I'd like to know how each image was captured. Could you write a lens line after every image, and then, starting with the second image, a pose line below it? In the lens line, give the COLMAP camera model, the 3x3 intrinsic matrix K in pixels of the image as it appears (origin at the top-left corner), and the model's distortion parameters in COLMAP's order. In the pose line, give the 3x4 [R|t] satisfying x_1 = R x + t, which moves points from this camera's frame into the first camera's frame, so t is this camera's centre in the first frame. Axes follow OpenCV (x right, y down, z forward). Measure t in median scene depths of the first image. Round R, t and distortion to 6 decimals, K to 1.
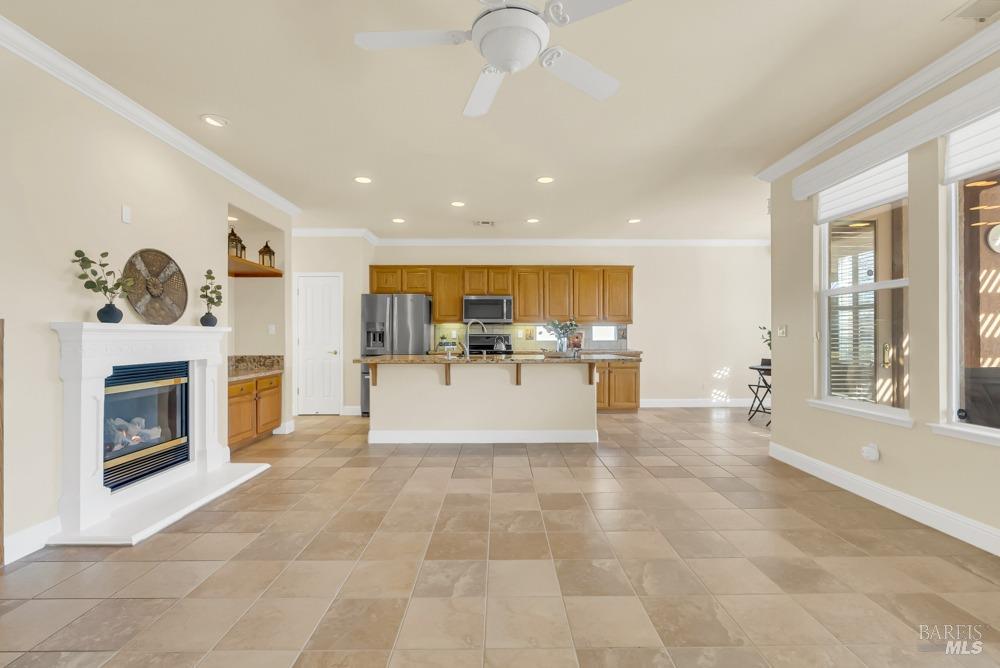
lens RADIAL K [[452.5, 0, 497.5], [0, 452.5, 340.0], [0, 0, 1]] dist [-0.007564, 0.001104]
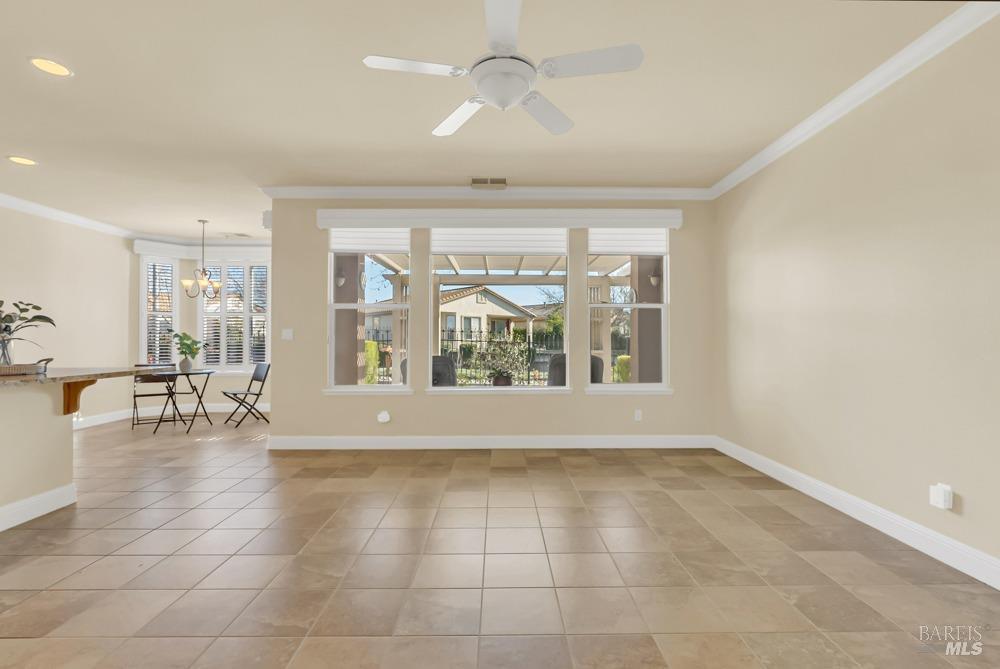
lens RADIAL K [[452.5, 0, 508.6], [0, 452.5, 336.5], [0, 0, 1]] dist [-0.007564, 0.001104]
pose [[-0.009497, 0.002481, 0.999952, -0.636036], [0.004999, 0.999985, -0.002434, -0.012666], [-0.999942, 0.004976, -0.009510, 0.548322]]
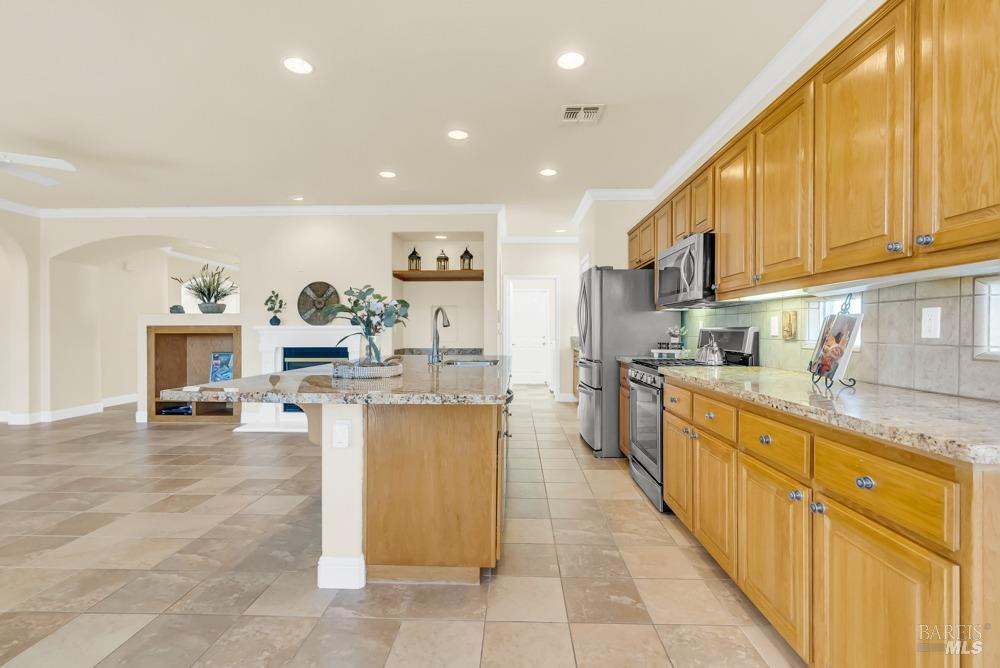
lens RADIAL K [[452.5, 0, 505.7], [0, 452.5, 333.5], [0, 0, 1]] dist [-0.007564, 0.001104]
pose [[-0.025334, 0.002913, -0.999675, 0.925131], [-0.006835, 0.999972, 0.003087, -0.012973], [0.999656, 0.006911, -0.025313, 1.723796]]
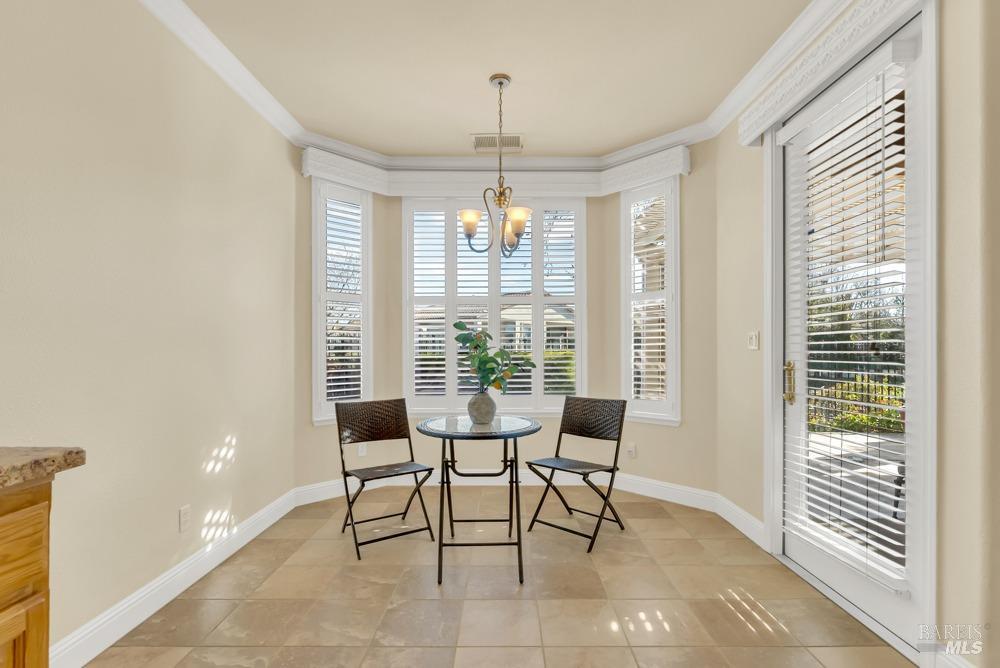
lens RADIAL K [[464.5, 0, 501.5], [0, 464.5, 350.4], [0, 0, 1]] dist [-0.002507, -0.000520]
pose [[0.014819, -0.002383, 0.999887, 0.346558], [0.005033, 0.999985, 0.002308, -0.008389], [-0.999878, 0.004999, 0.014831, 1.726131]]
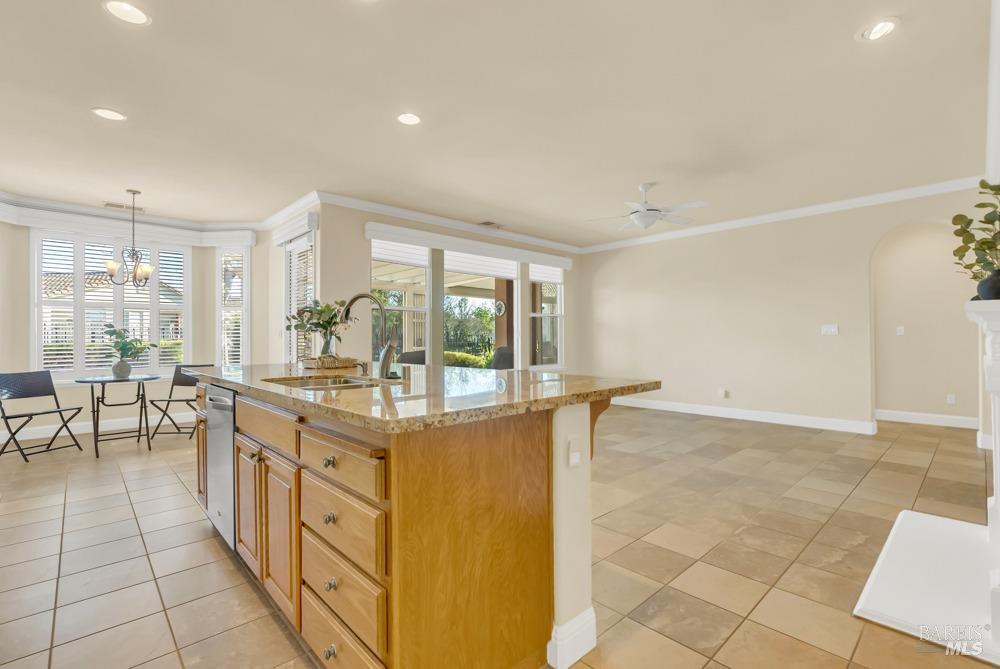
lens RADIAL K [[452.5, 0, 501.0], [0, 452.5, 335.4], [0, 0, 1]] dist [-0.007564, 0.001104]
pose [[-0.680431, 0.009248, 0.732754, -0.706135], [0.007215, 0.999956, -0.005921, -0.000345], [-0.732777, 0.001258, -0.680468, 1.857996]]
